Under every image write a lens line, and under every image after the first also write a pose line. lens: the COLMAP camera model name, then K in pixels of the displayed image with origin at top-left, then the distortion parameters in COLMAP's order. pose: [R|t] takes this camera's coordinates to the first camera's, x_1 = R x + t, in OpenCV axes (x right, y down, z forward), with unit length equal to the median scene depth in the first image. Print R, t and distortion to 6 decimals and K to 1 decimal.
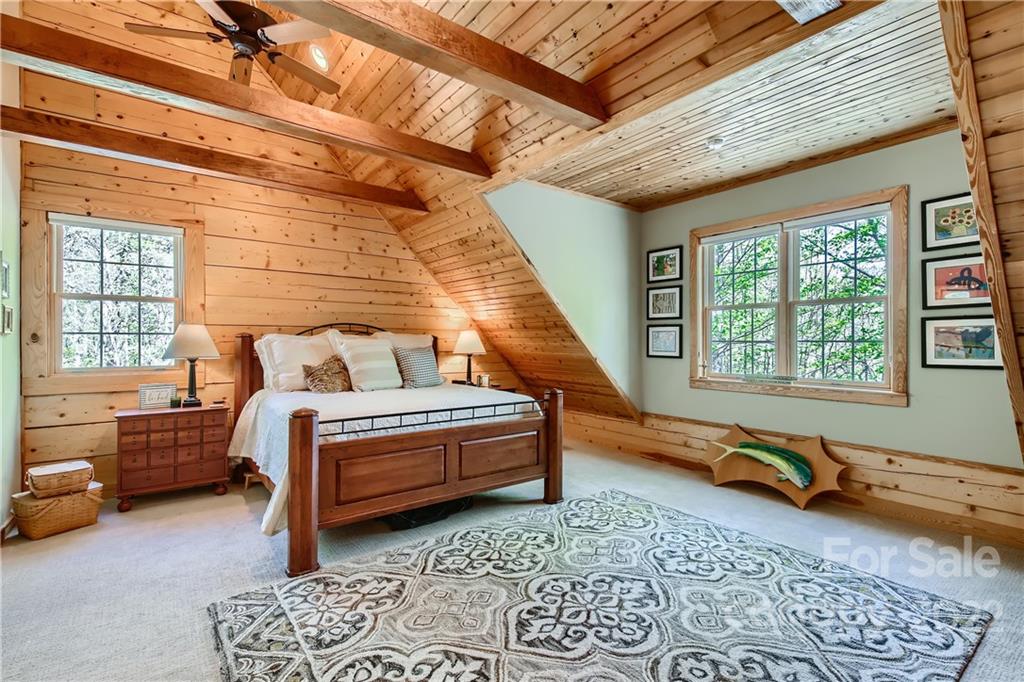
lens RADIAL K [[468.9, 0, 512.6], [0, 468.9, 339.3], [0, 0, 1]] dist [0.013847, 0.000045]
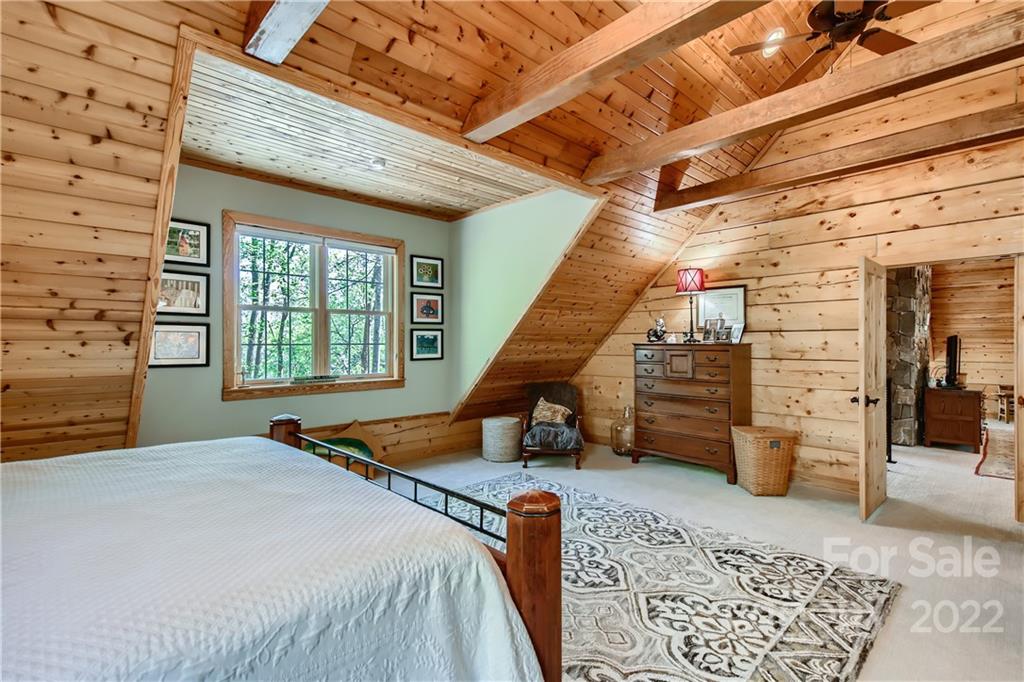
lens RADIAL K [[468.9, 0, 511.6], [0, 468.9, 342.1], [0, 0, 1]] dist [0.013847, 0.000045]
pose [[-0.110339, -0.001304, 0.993893, -1.155988], [-0.004113, 0.999991, 0.000856, -0.007159], [-0.993885, -0.003994, -0.110344, 1.362969]]
